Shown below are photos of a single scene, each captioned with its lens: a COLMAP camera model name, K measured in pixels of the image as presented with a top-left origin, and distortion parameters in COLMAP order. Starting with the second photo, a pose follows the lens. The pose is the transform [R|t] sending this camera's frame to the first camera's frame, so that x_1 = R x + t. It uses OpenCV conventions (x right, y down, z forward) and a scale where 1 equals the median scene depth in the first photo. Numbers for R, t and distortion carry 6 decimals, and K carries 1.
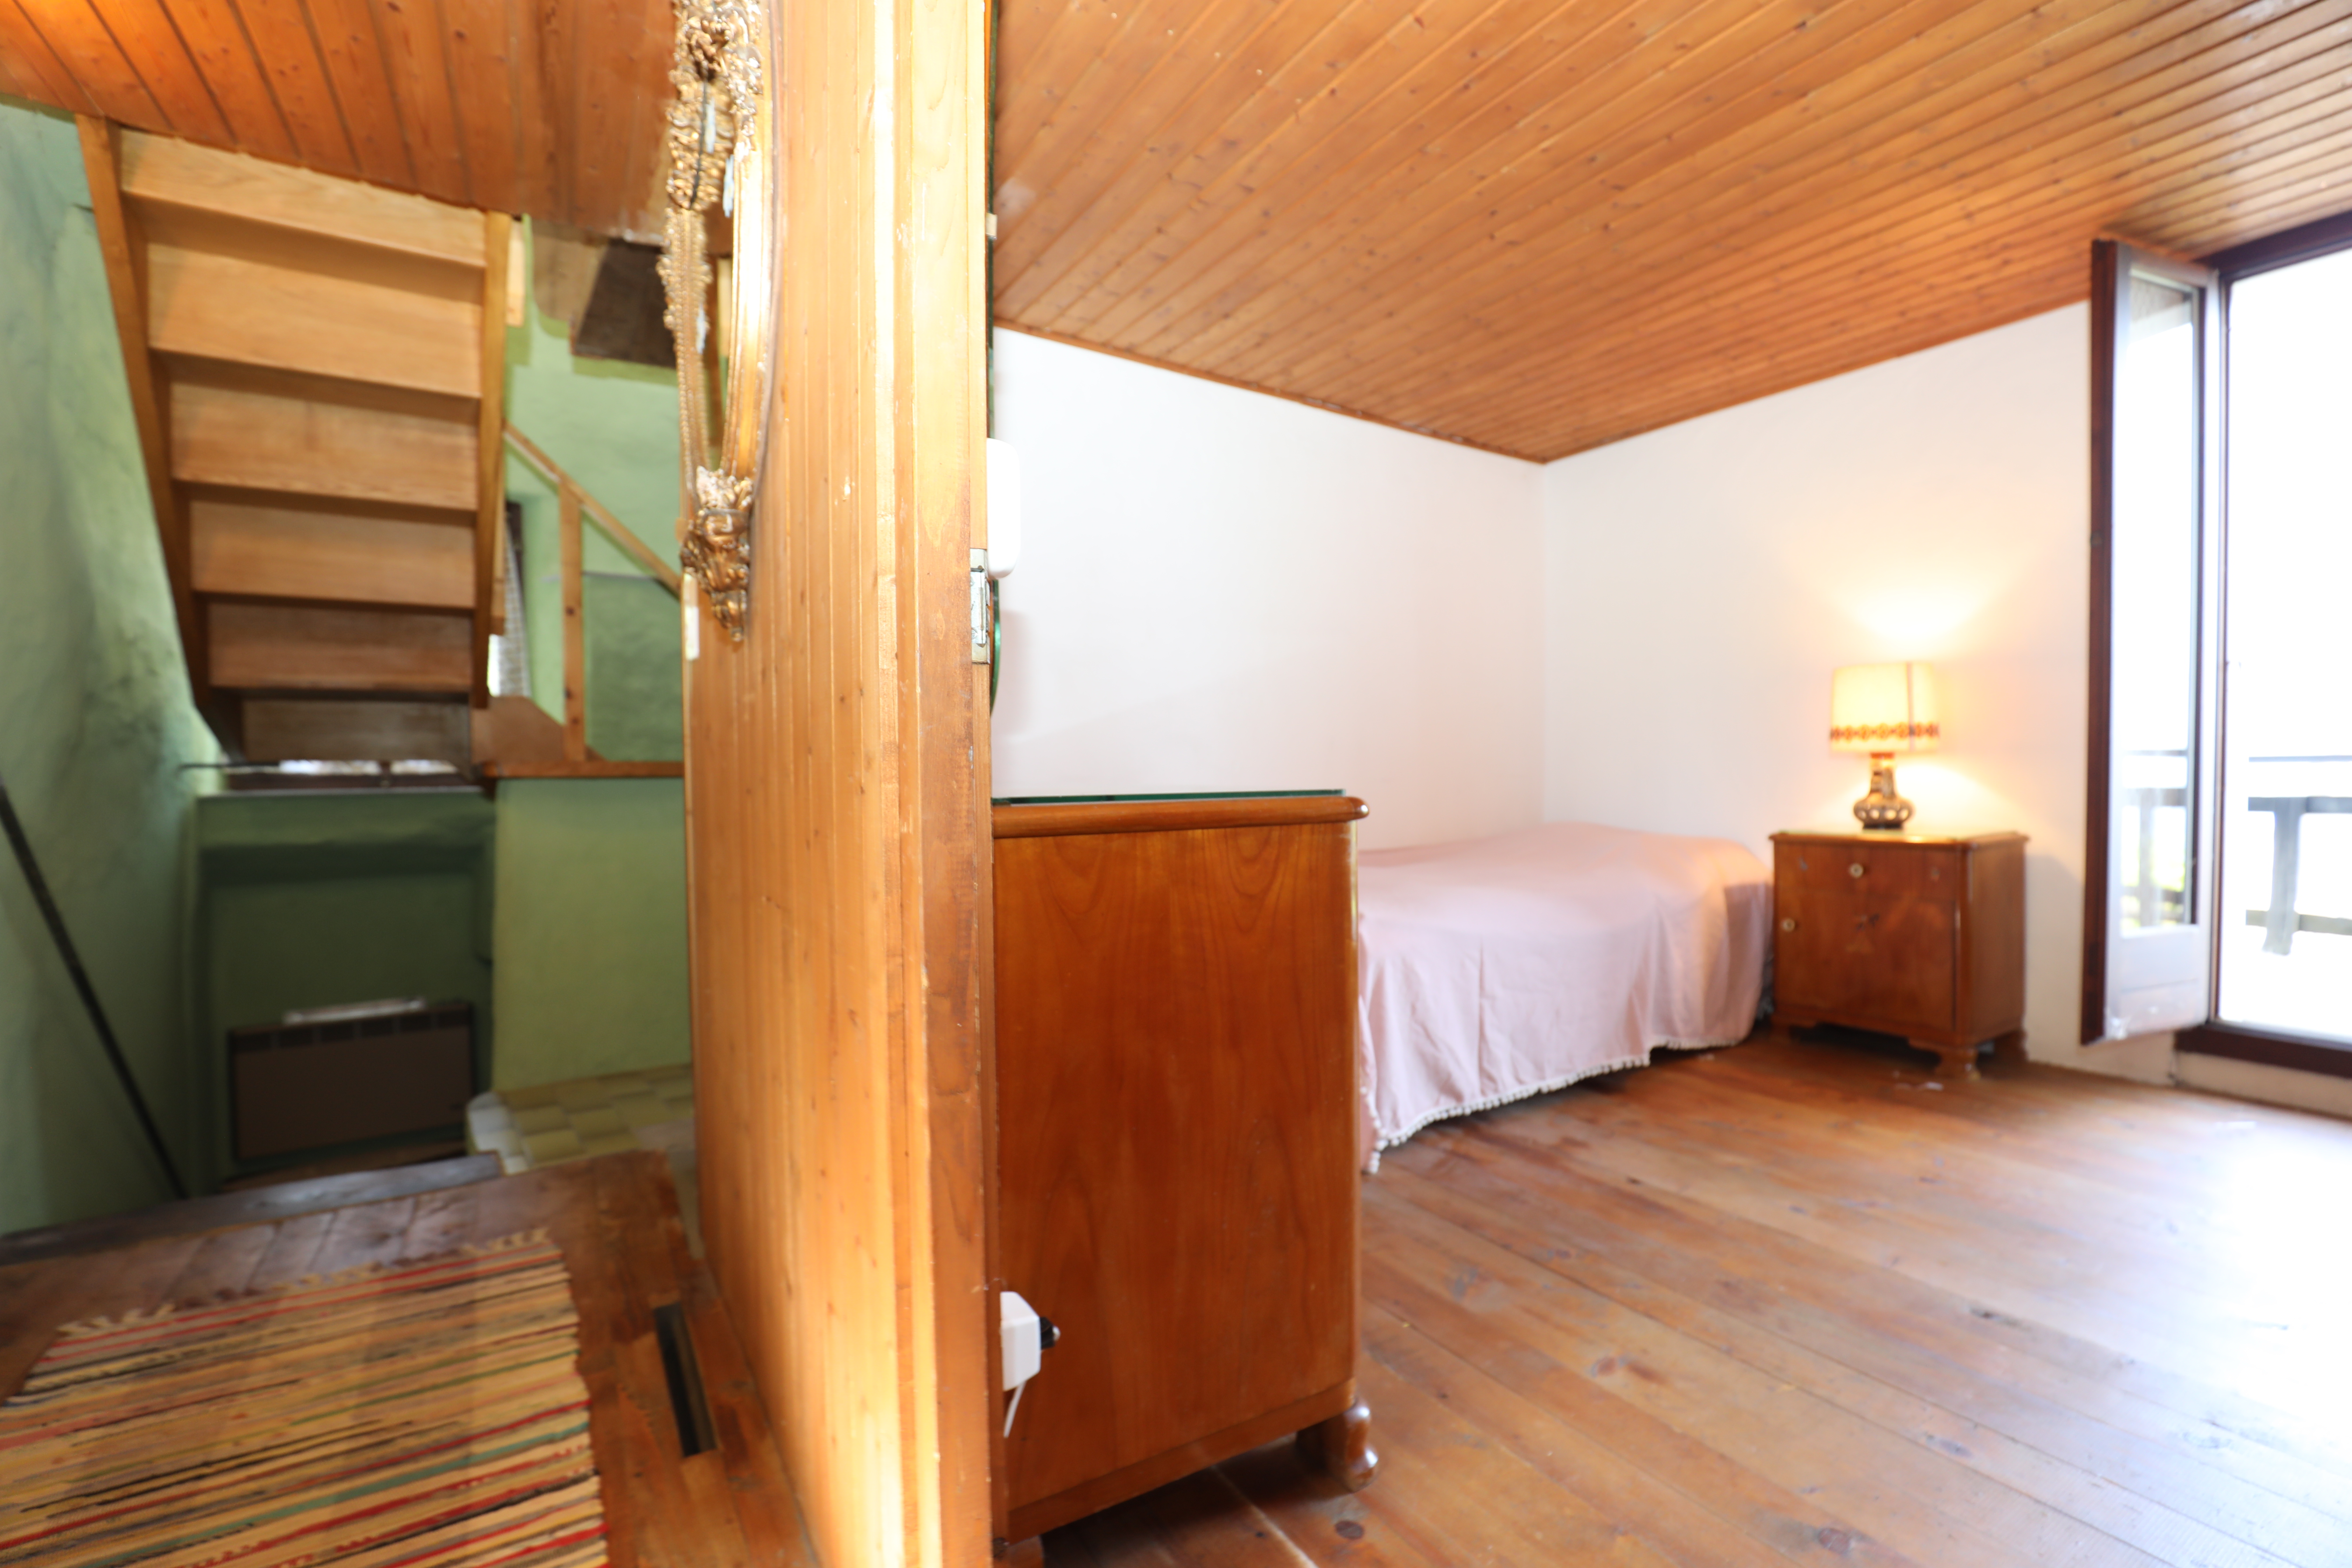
lens RADIAL K [[1074.9, 0, 1181.7], [0, 1074.9, 784.5], [0, 0, 1]] dist [-0.017808, 0.001101]
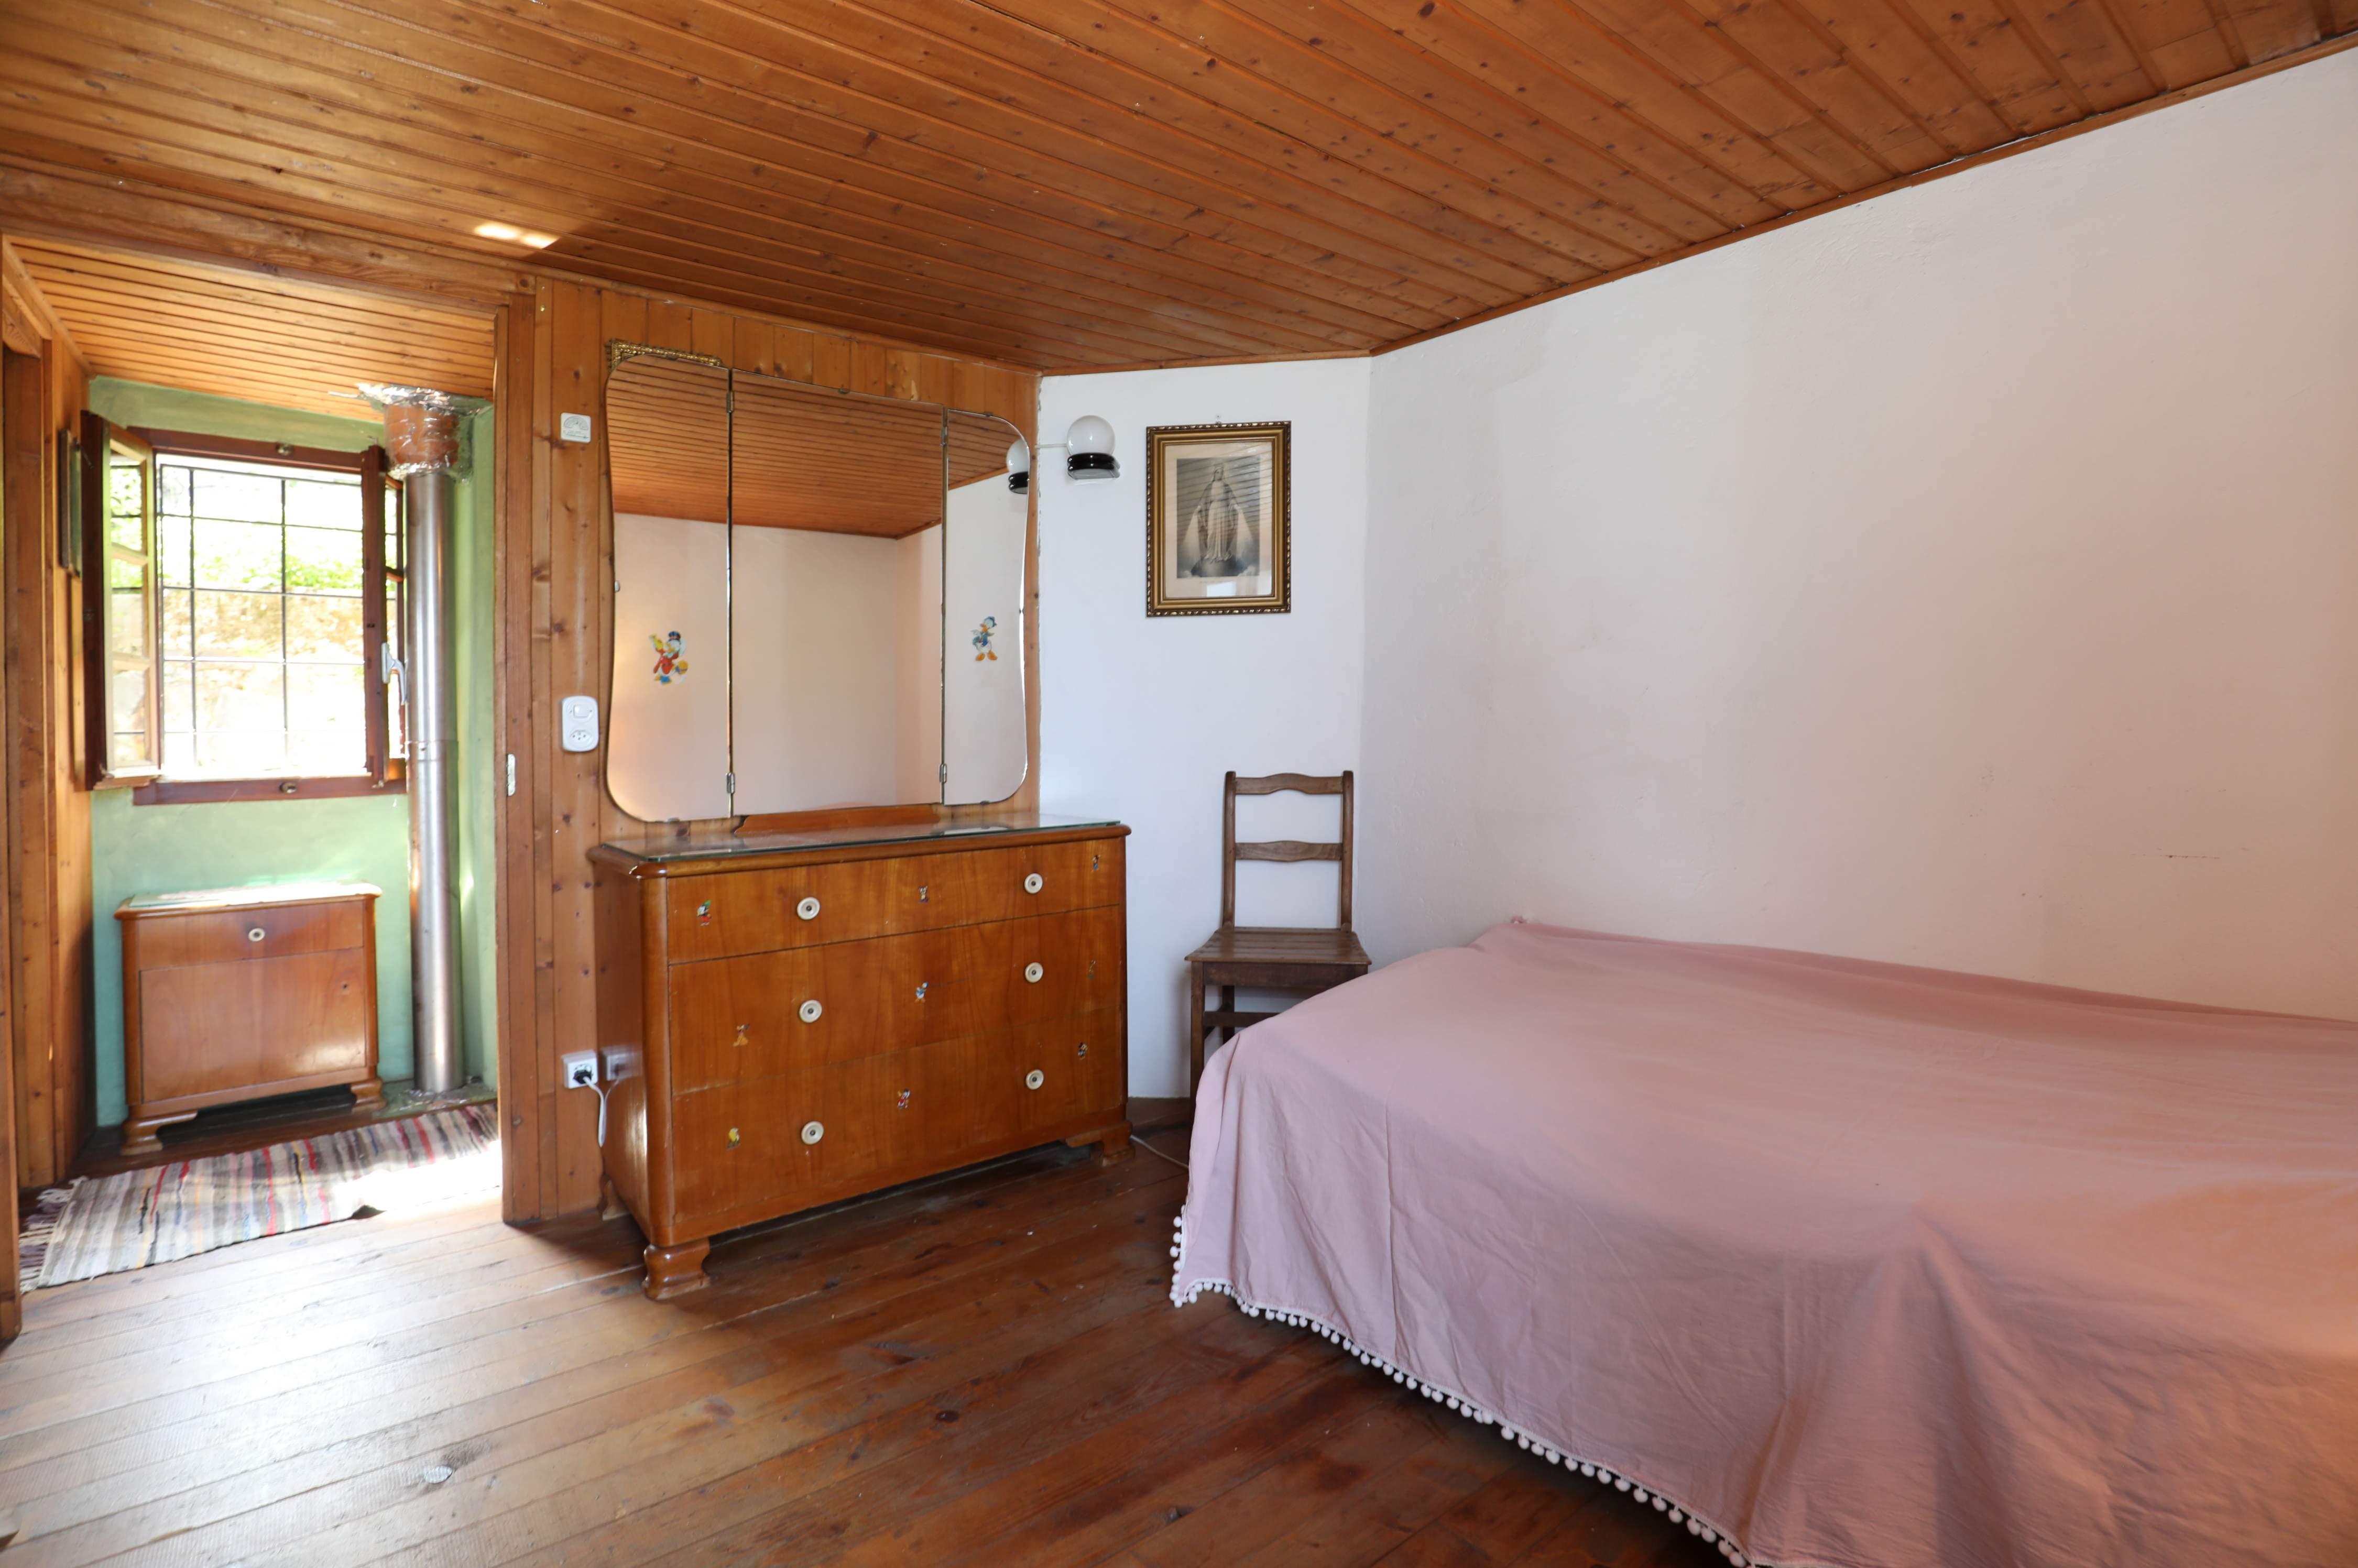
lens RADIAL K [[1077.5, 0, 1178.0], [0, 1077.5, 771.1], [0, 0, 1]] dist [-0.017808, 0.001101]
pose [[0.129064, 0.029030, -0.991211, 1.054436], [-0.011575, 0.999547, 0.027767, -0.094770], [0.991569, 0.007889, 0.129342, 0.919524]]
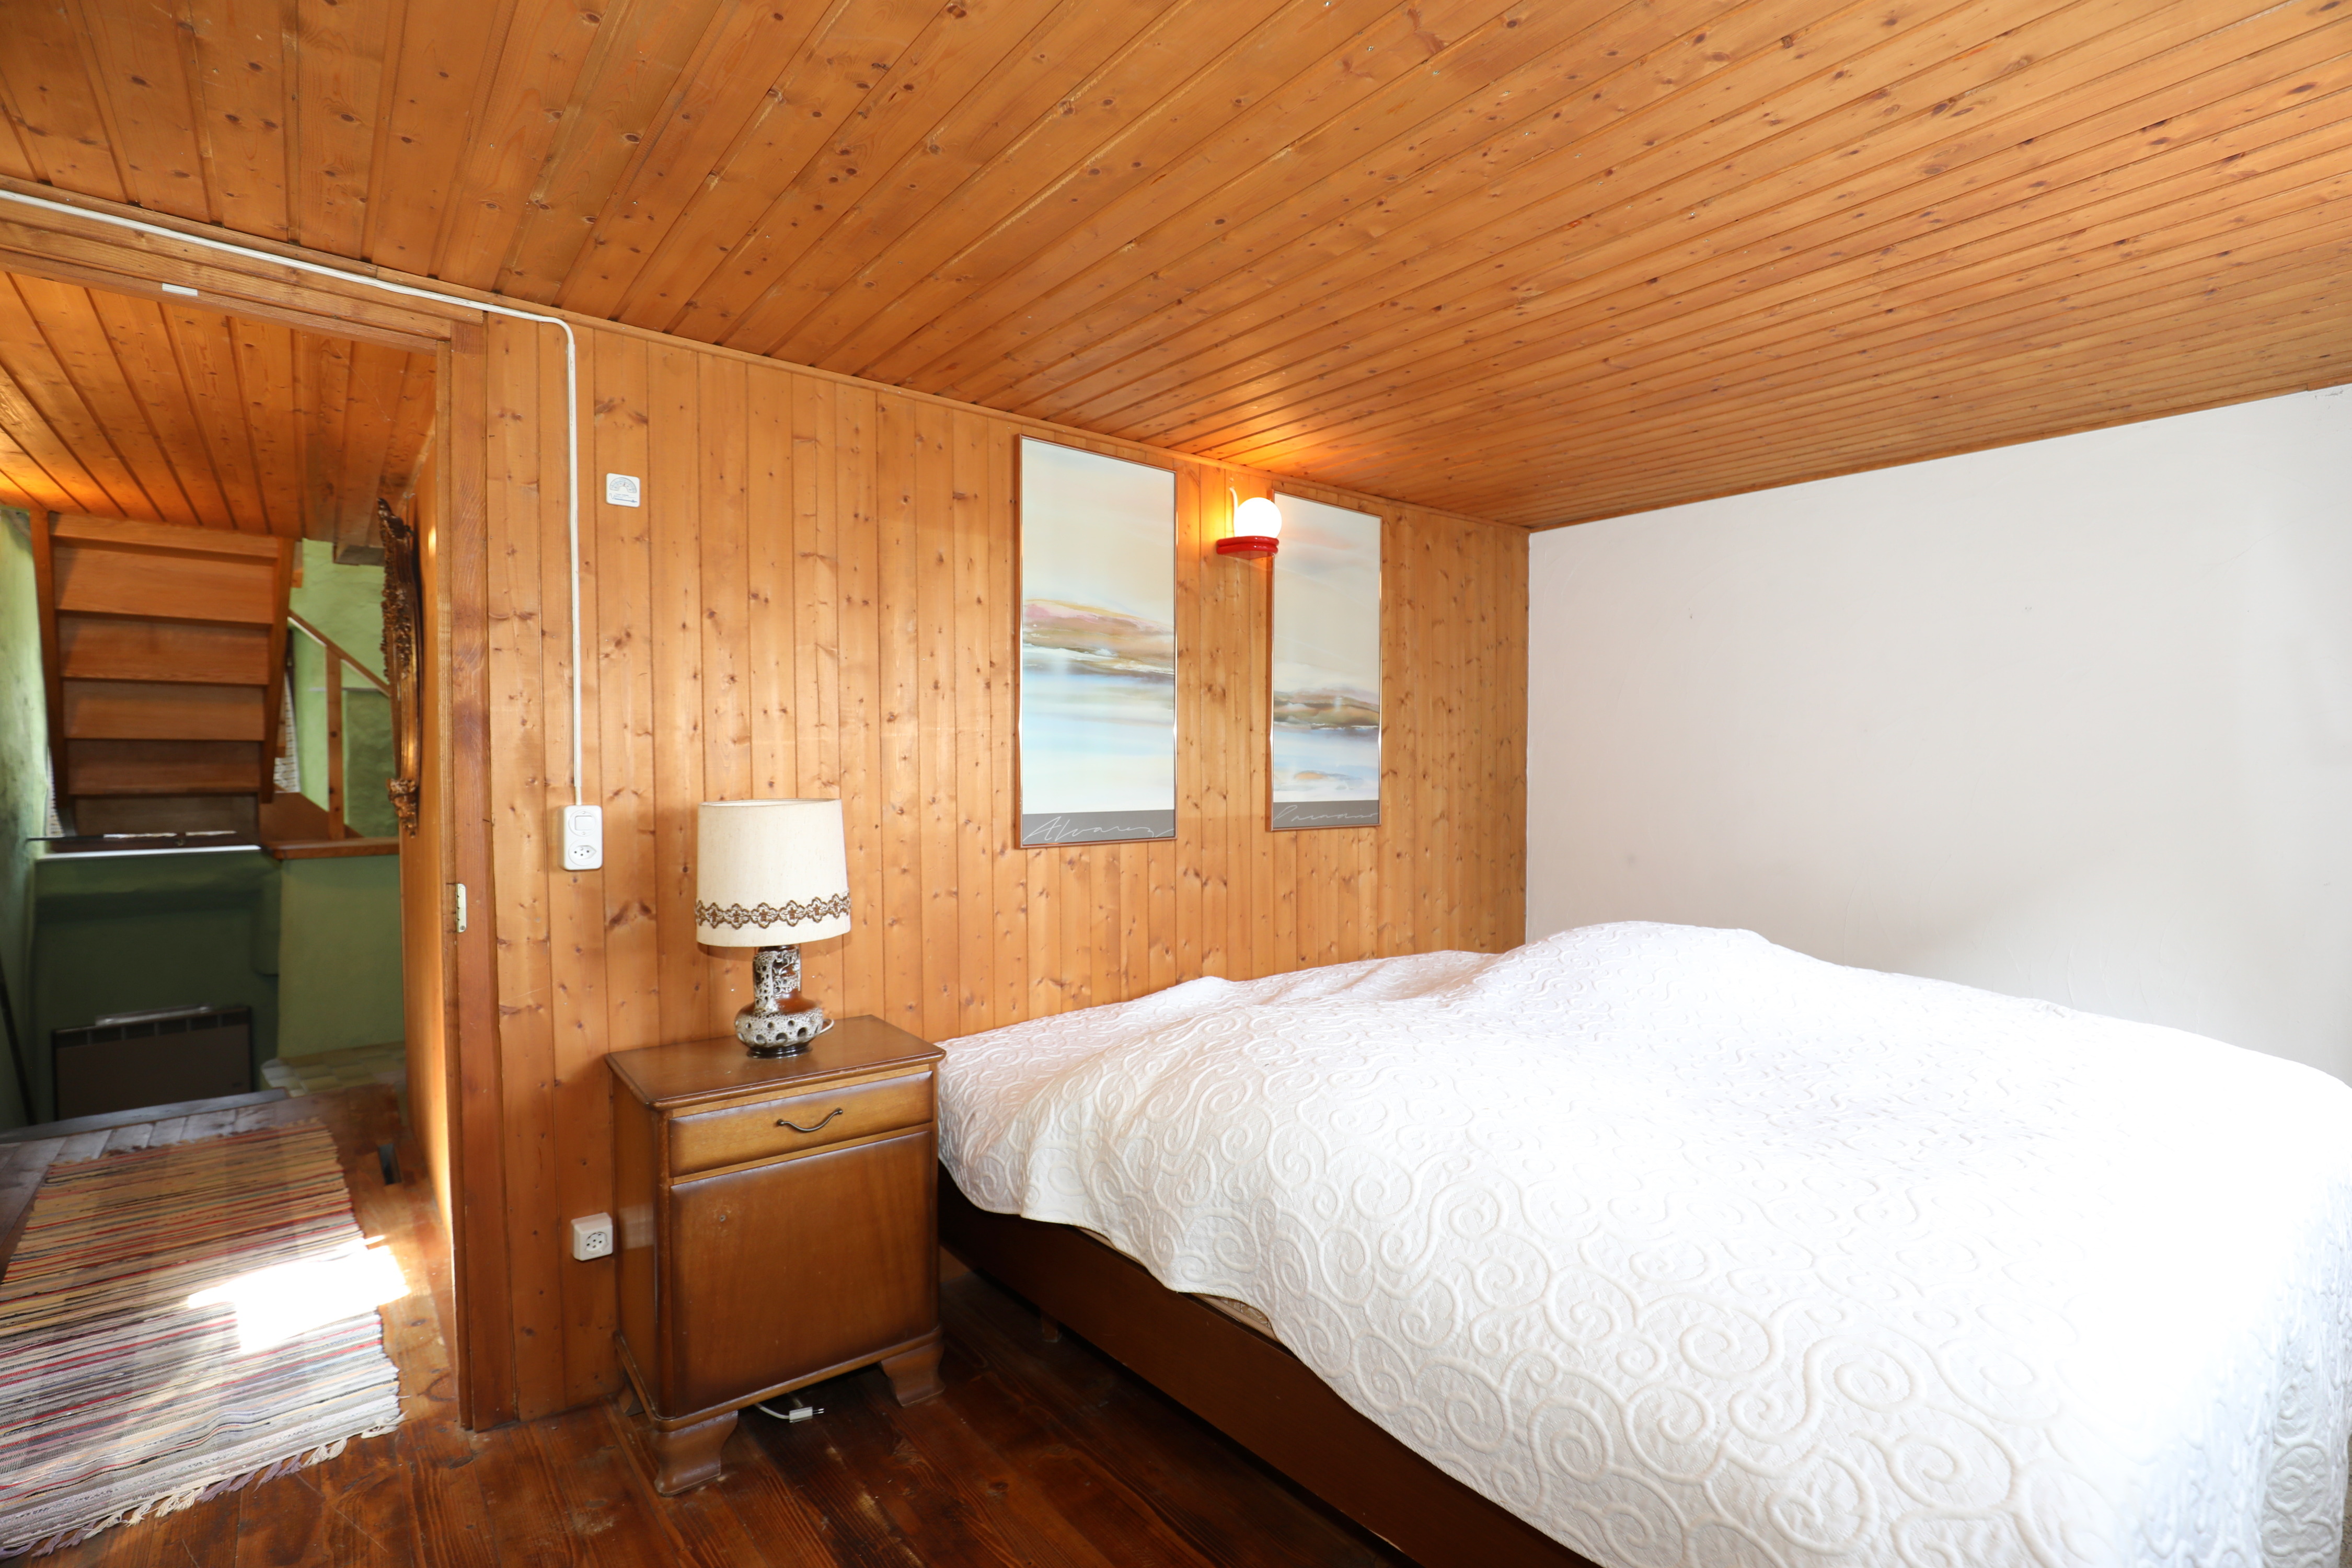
lens RADIAL K [[1074.9, 0, 1173.3], [0, 1074.9, 789.9], [0, 0, 1]] dist [-0.017808, 0.001101]
pose [[0.988213, 0.008442, 0.152855, 0.538073], [-0.008866, 0.999959, 0.002092, -0.157870], [-0.152831, -0.003422, 0.988246, -0.964273]]
